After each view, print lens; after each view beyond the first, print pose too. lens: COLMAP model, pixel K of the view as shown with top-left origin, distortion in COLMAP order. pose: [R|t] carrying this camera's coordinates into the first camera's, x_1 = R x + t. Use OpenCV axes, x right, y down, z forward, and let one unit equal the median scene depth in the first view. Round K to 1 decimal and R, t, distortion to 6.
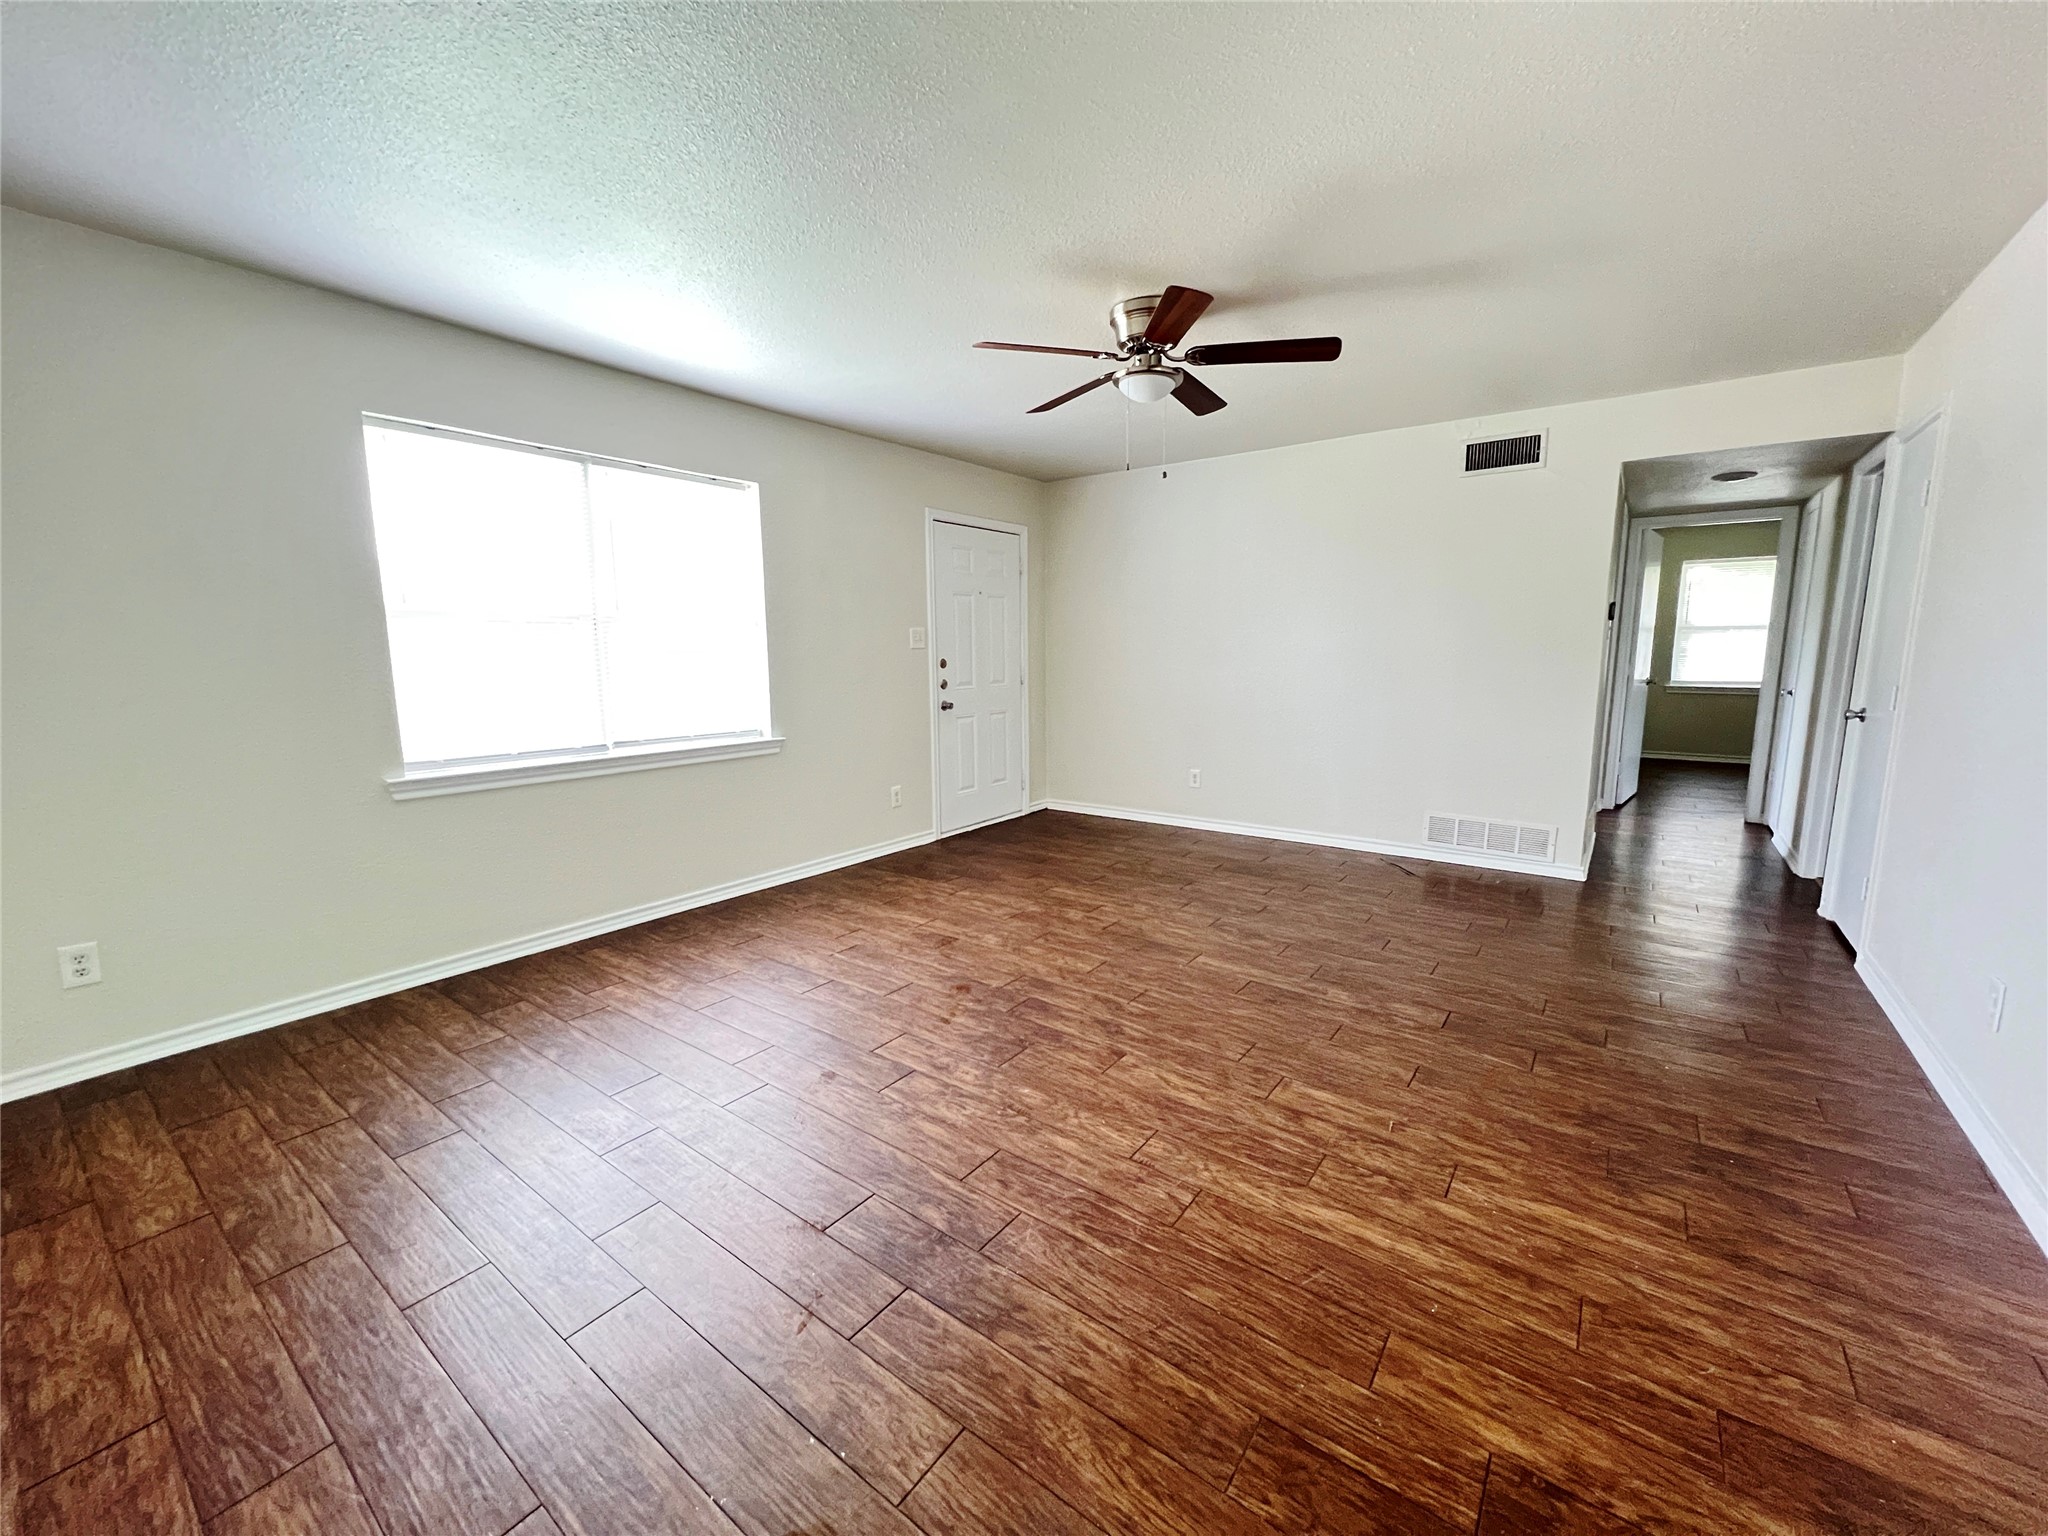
lens RADIAL K [[813.7, 0, 1025.9], [0, 813.7, 767.5], [0, 0, 1]] dist [0.001204, 0.000325]
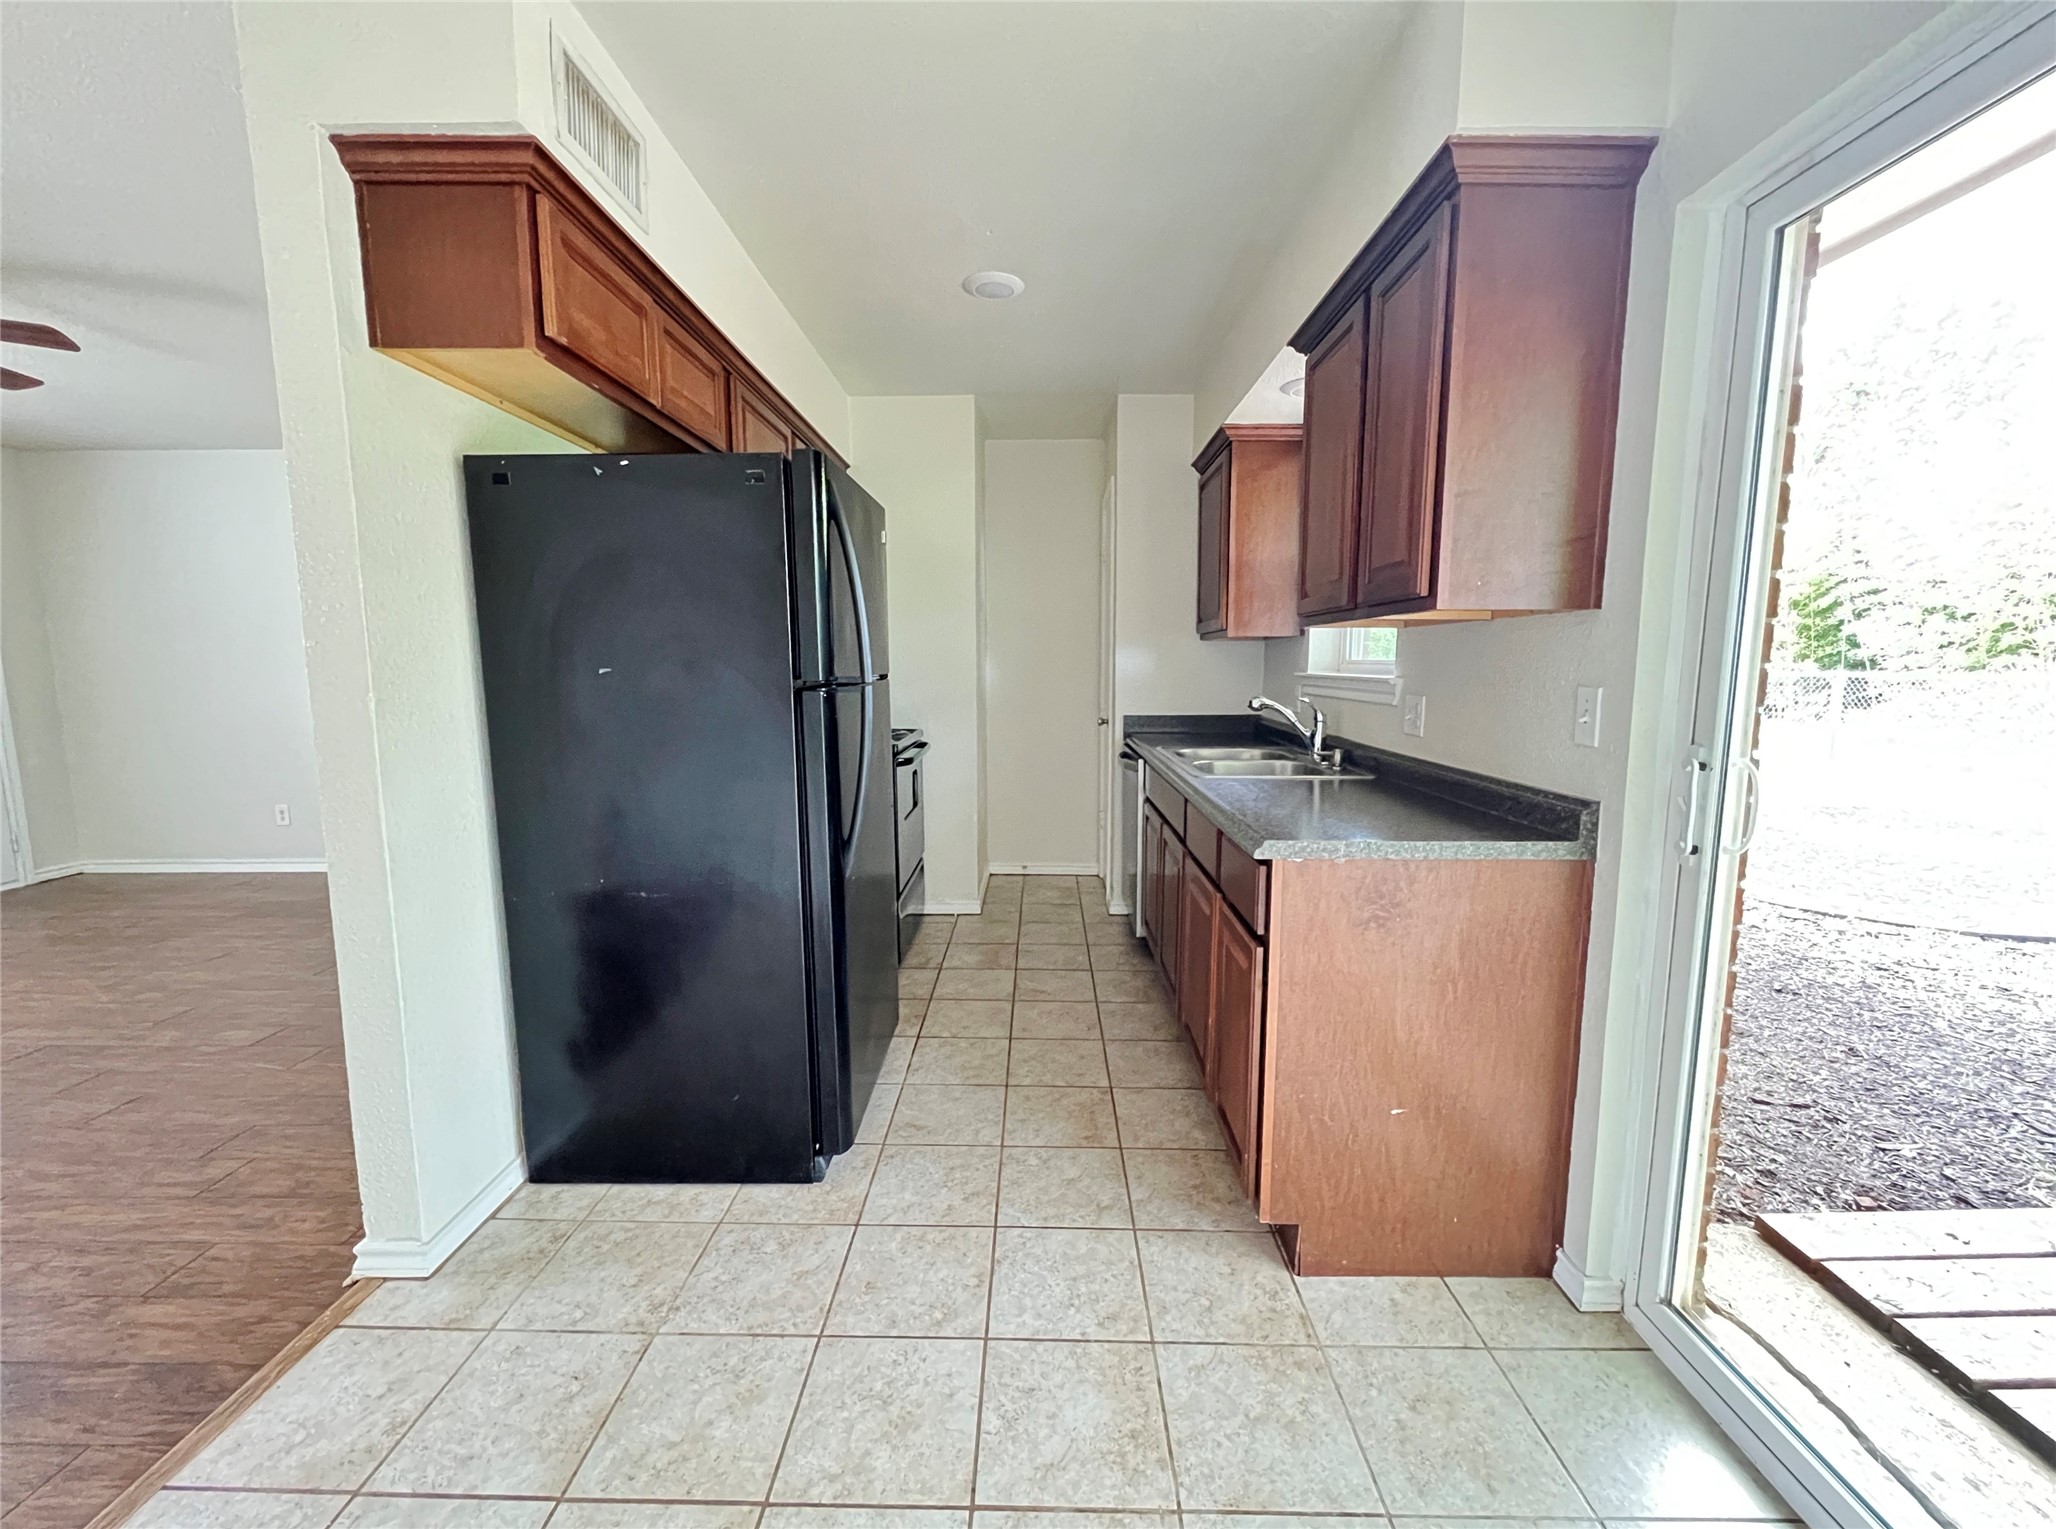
lens RADIAL K [[825.2, 0, 1037.4], [0, 825.2, 765.0], [0, 0, 1]] dist [-0.001679, -0.000227]
pose [[0.806235, -0.065391, 0.587971, 0.685171], [0.083247, 0.996523, -0.003321, 0.061606], [-0.585709, 0.051625, 0.808875, -0.363098]]
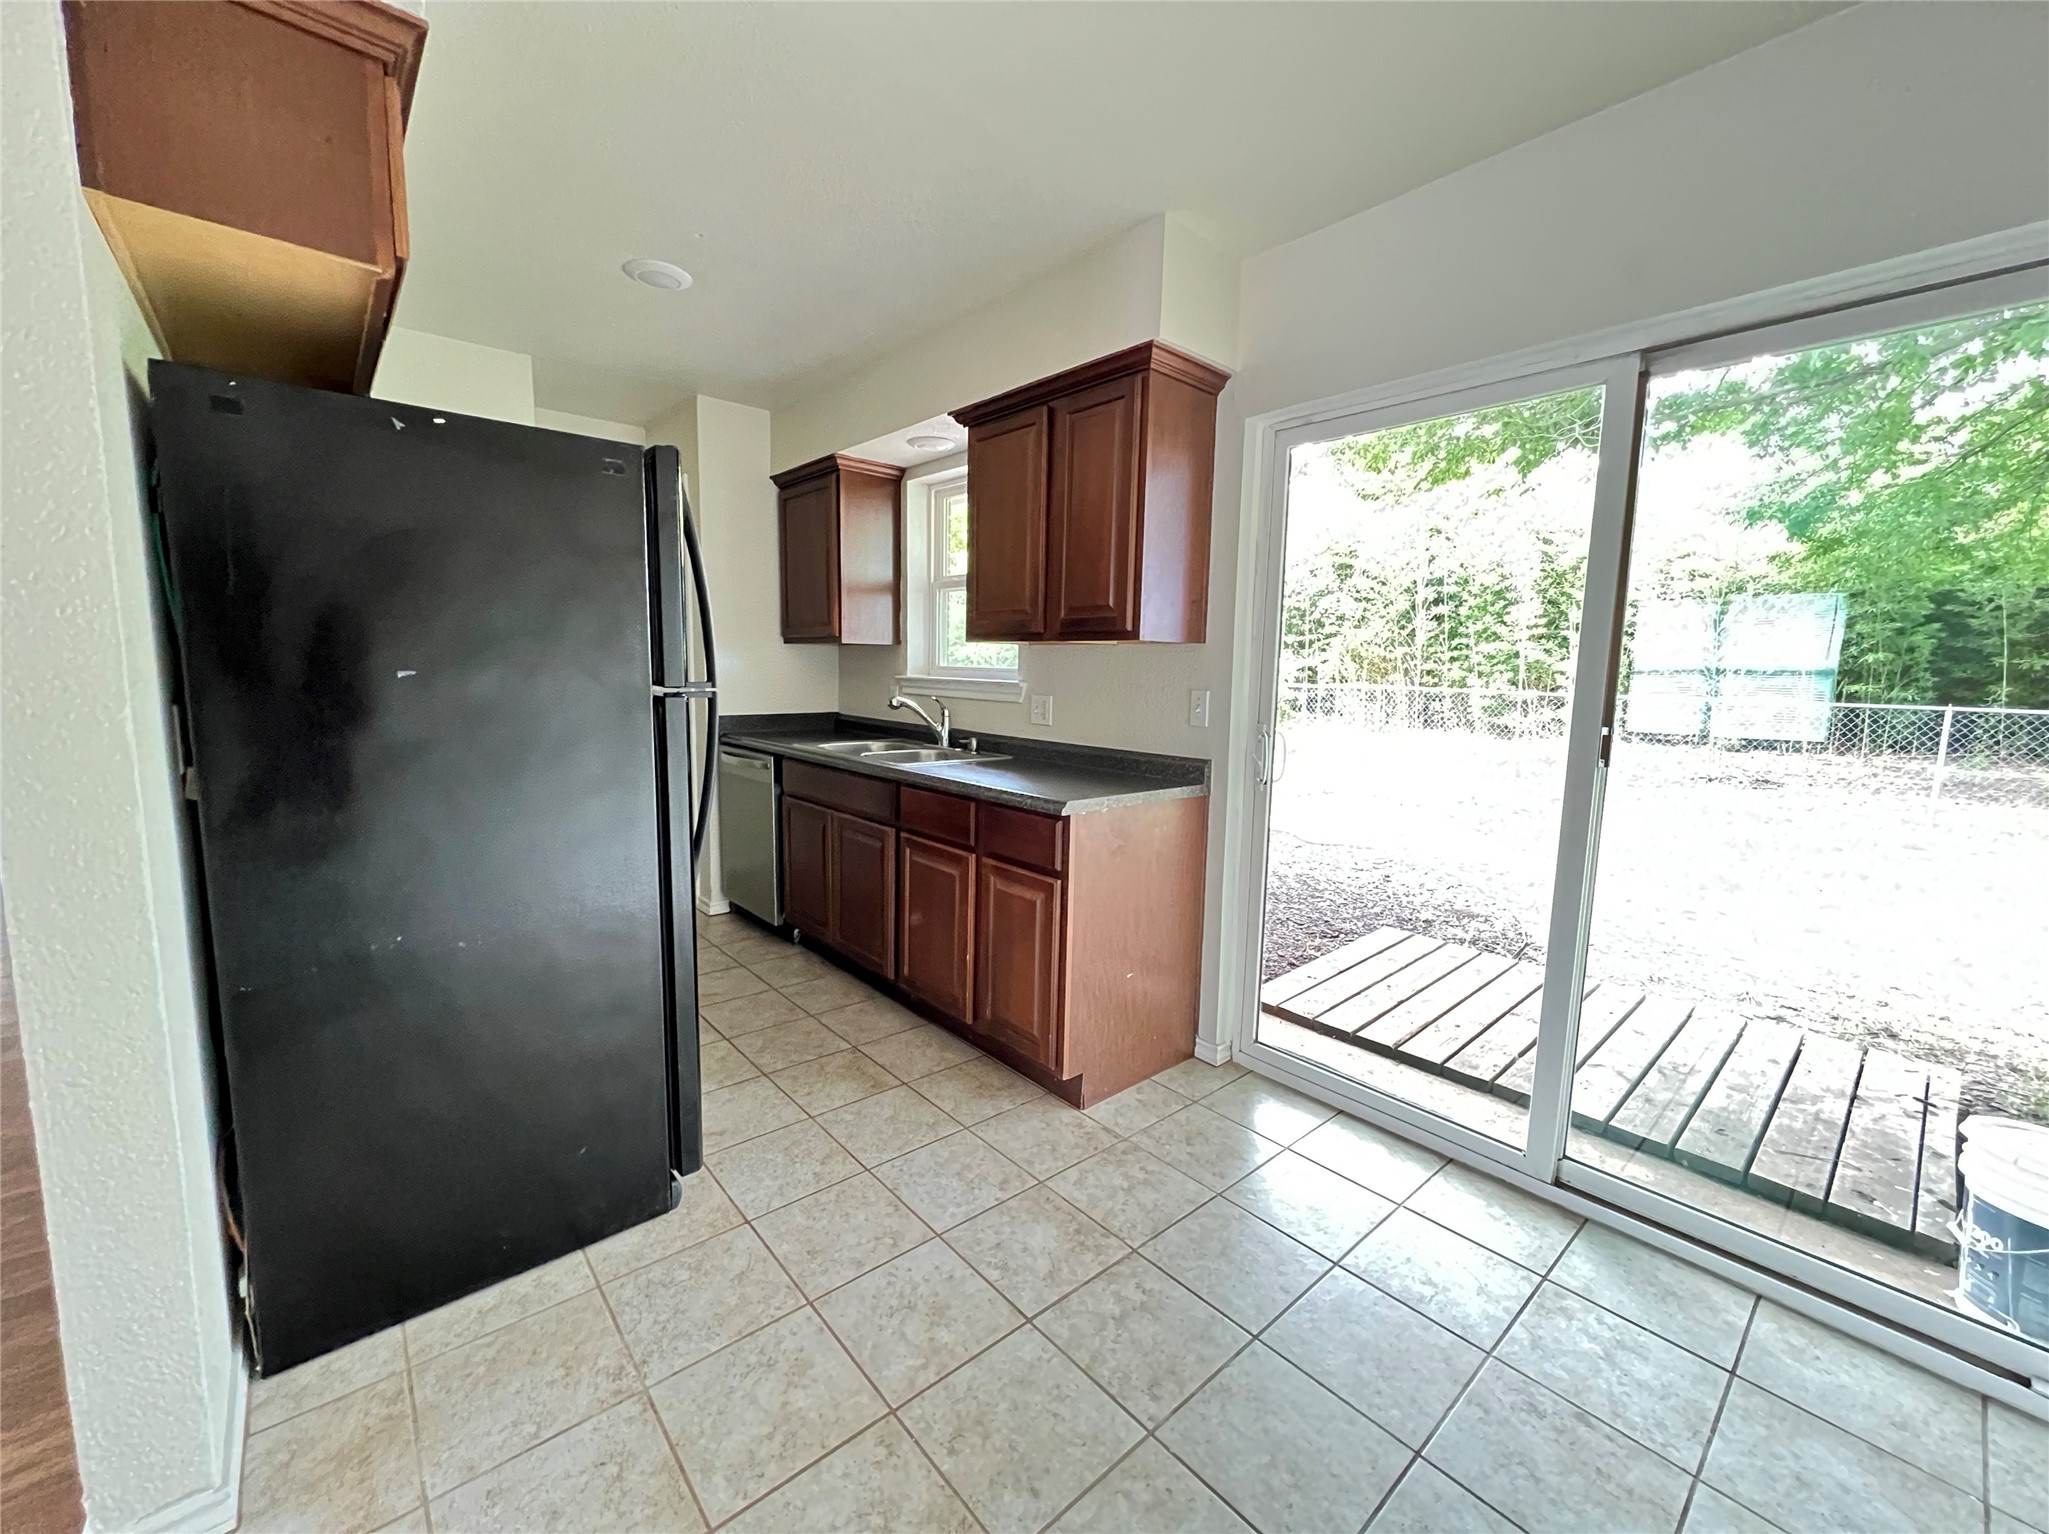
lens RADIAL K [[814.1, 0, 1026.4], [0, 814.1, 766.5], [0, 0, 1]] dist [0.001204, 0.000325]
pose [[0.209766, -0.107382, 0.971837, 0.382864], [0.125068, 0.988733, 0.082254, 0.022668], [-0.969720, 0.104291, 0.220833, -0.135224]]
